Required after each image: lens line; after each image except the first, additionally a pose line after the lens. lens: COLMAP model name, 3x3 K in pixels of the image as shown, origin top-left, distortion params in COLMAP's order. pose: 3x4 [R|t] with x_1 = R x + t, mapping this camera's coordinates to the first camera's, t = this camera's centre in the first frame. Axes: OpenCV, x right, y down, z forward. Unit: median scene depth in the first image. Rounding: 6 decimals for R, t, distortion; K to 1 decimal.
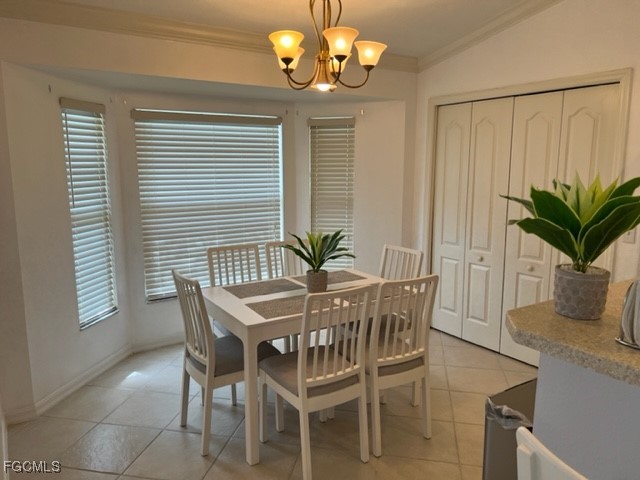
lens RADIAL K [[485.0, 0, 322.5], [0, 485.0, 238.5], [0, 0, 1]] dist [0.051947, -0.053864]
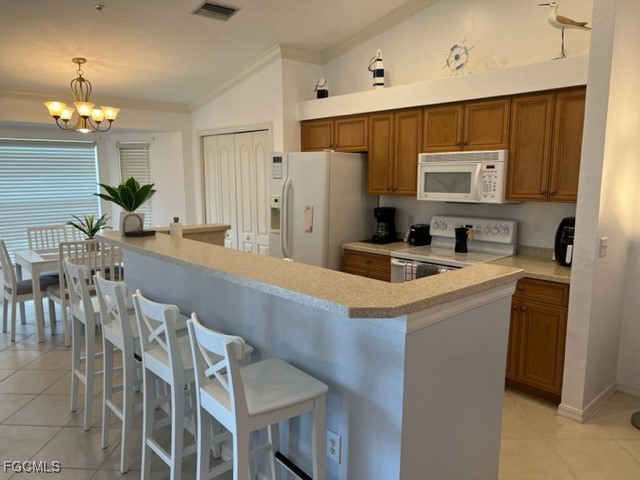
lens RADIAL K [[485.0, 0, 317.5], [0, 485.0, 240.1], [0, 0, 1]] dist [0.051947, -0.053864]
pose [[0.988445, -0.019698, 0.150292, 0.357955], [0.022130, 0.999650, -0.014528, 0.082763], [-0.149954, 0.017686, 0.988535, -0.556654]]
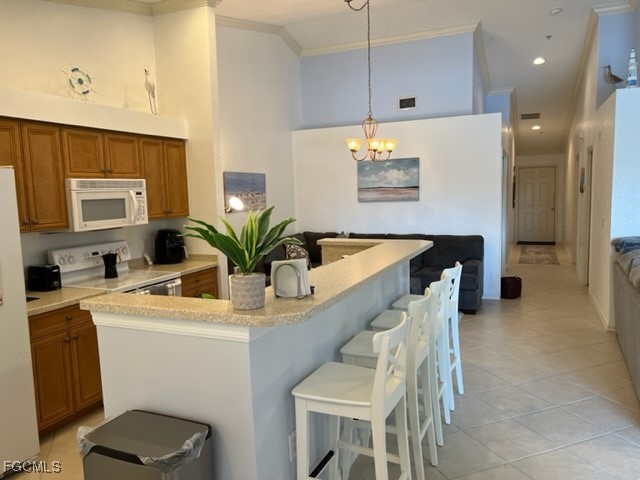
lens RADIAL K [[485.0, 0, 324.1], [0, 485.0, 242.7], [0, 0, 1]] dist [0.051947, -0.053864]
pose [[-0.540579, -0.071408, 0.838257, -0.246756], [0.160008, 0.969477, 0.185773, -0.078476], [-0.825937, 0.234553, -0.512653, 0.464759]]
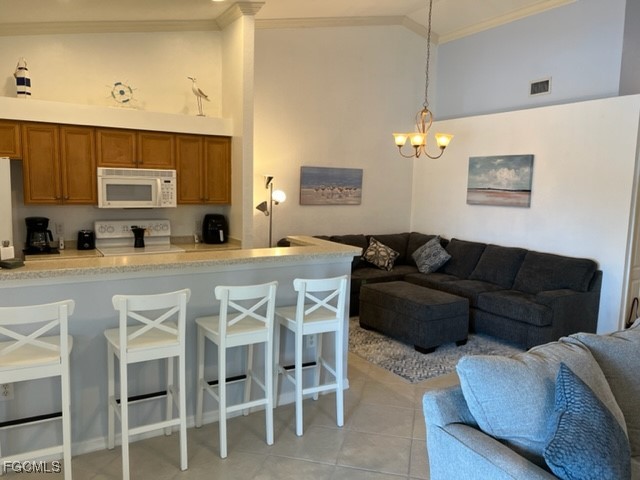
lens RADIAL K [[485.0, 0, 321.5], [0, 485.0, 239.3], [0, 0, 1]] dist [0.051947, -0.053864]
pose [[0.039771, -0.107132, 0.993449, -0.396987], [0.131272, 0.986178, 0.101093, 0.016667], [-0.990548, 0.126391, 0.053285, -0.175912]]
